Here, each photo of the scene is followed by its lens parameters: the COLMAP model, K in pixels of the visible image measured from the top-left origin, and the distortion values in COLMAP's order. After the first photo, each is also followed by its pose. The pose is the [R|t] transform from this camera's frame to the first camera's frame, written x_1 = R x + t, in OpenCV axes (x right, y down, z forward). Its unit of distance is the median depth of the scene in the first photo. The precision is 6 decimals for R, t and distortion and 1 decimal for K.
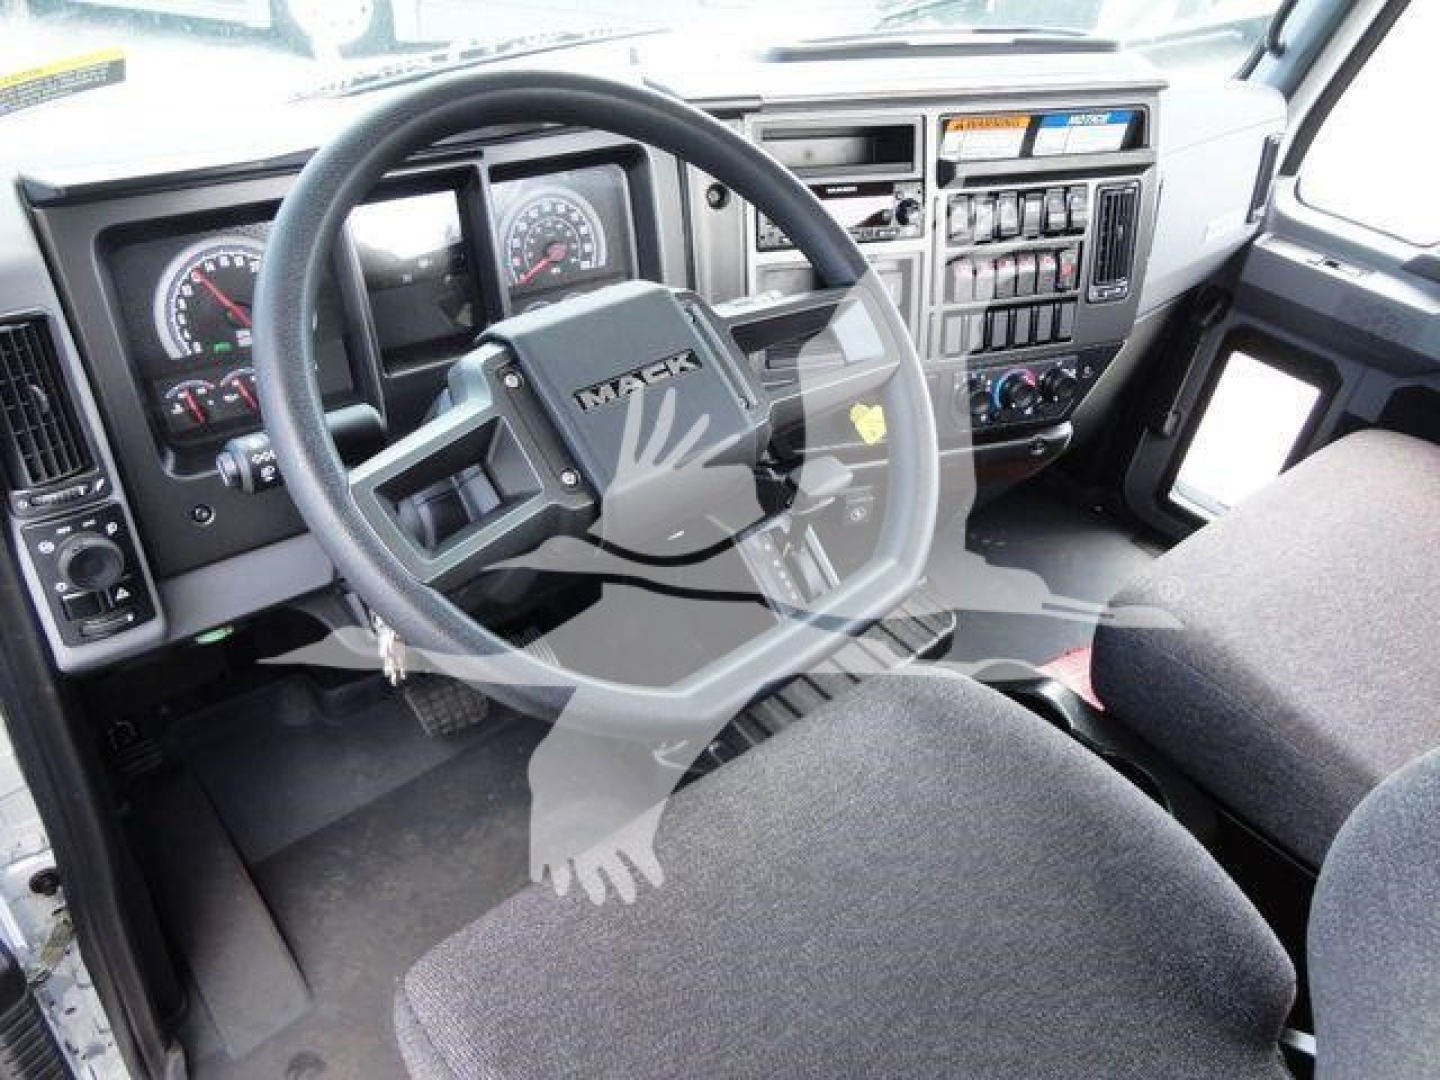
lens RADIAL K [[1044.7, 0, 720.0], [0, 1044.7, 540.0], [0, 0, 1]] dist [0.002139, 0.002301]
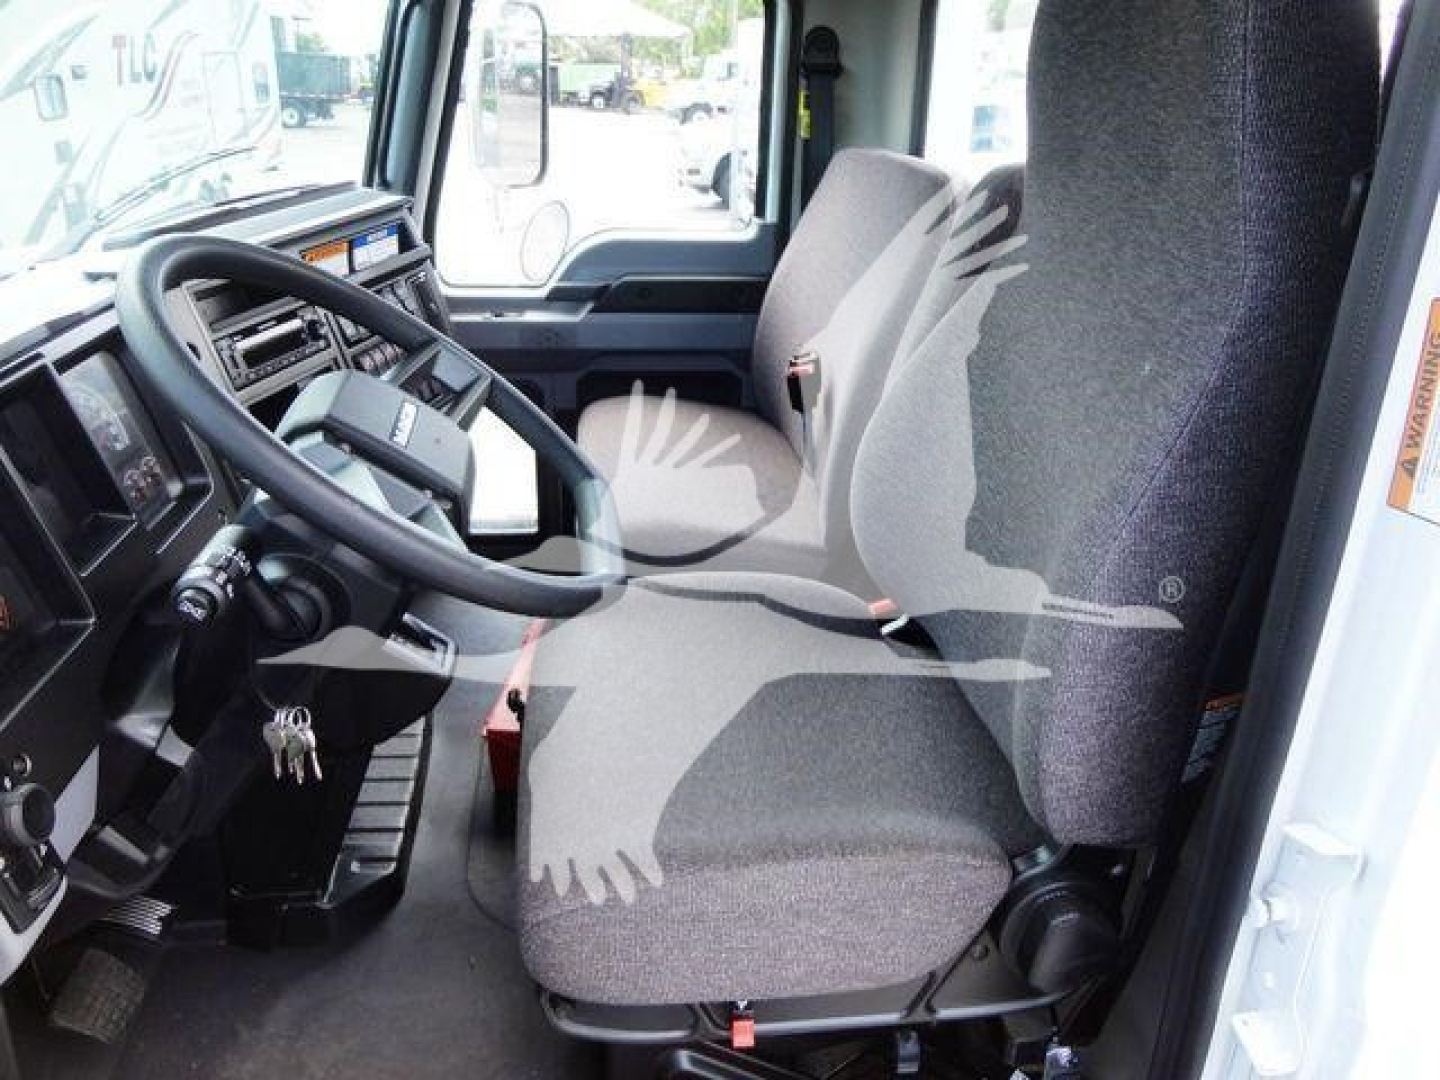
lens RADIAL K [[1077.4, 0, 720.0], [0, 1077.4, 540.0], [0, 0, 1]] dist [0.003754, 0.002805]
pose [[0.554048, -0.409148, 0.725002, -0.542173], [0.528087, 0.845973, 0.073852, 0.045197], [-0.643549, 0.341947, 0.684775, -0.067144]]
